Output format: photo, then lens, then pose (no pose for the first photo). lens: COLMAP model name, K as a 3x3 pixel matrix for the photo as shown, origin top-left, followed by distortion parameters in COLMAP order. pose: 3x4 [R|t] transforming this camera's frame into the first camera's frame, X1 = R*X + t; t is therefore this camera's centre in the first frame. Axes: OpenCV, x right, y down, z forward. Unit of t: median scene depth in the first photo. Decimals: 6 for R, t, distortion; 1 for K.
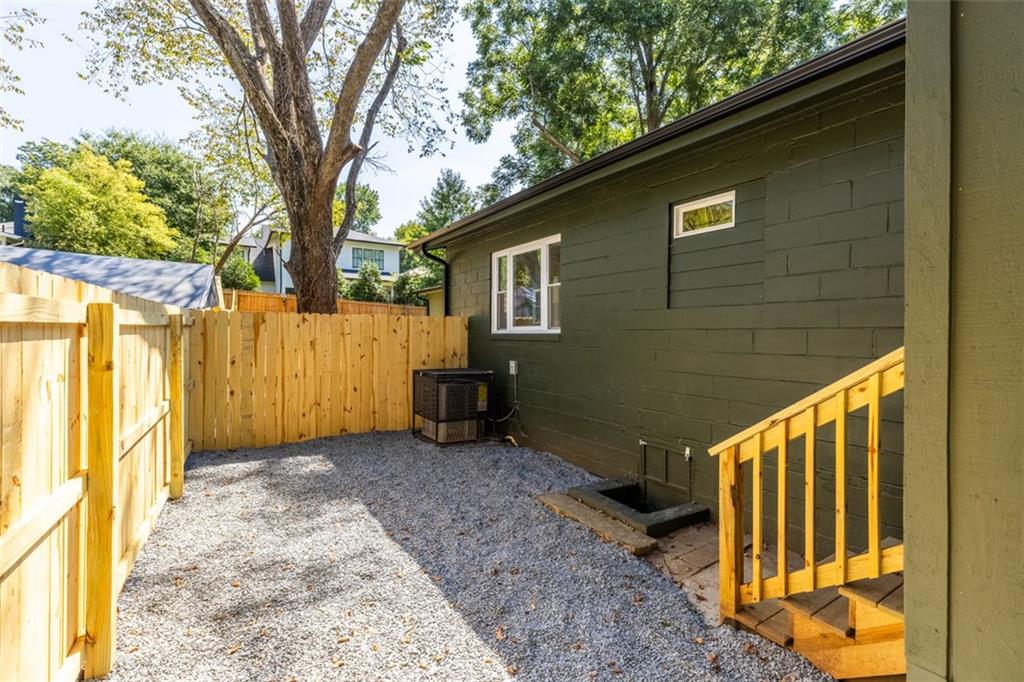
lens RADIAL K [[468.0, 0, 507.0], [0, 468.0, 333.1], [0, 0, 1]] dist [0.001921, 0.000242]
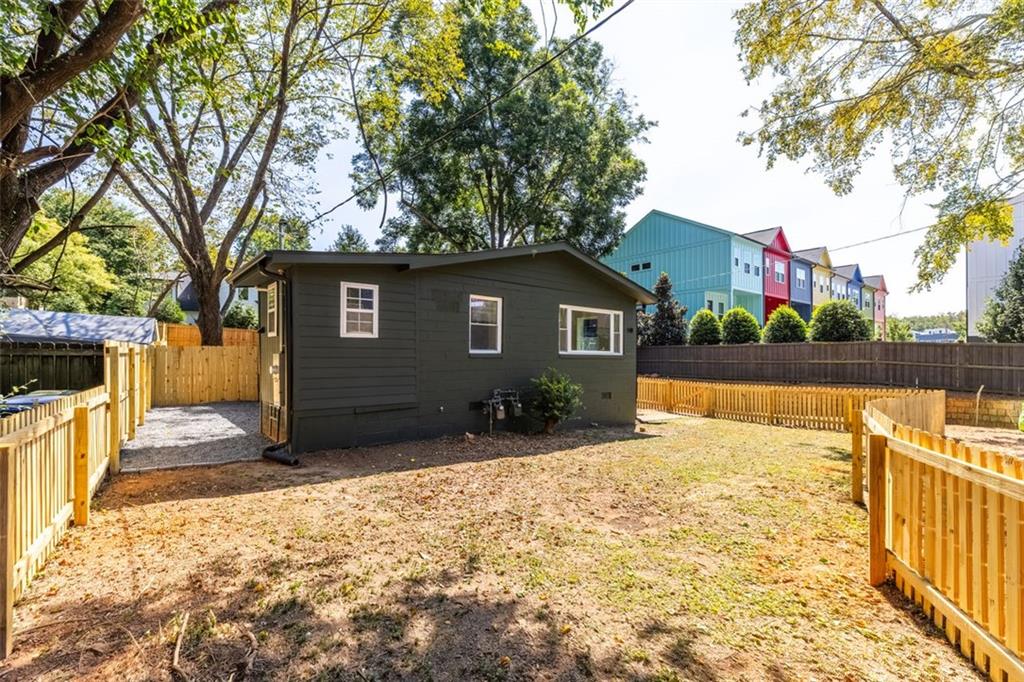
lens RADIAL K [[468.0, 0, 517.8], [0, 468.0, 348.5], [0, 0, 1]] dist [0.001921, 0.000242]
pose [[0.992119, -0.003599, 0.125250, 0.234593], [0.005284, 0.999900, -0.013131, 0.002052], [-0.125190, 0.013689, 0.992038, -0.424073]]
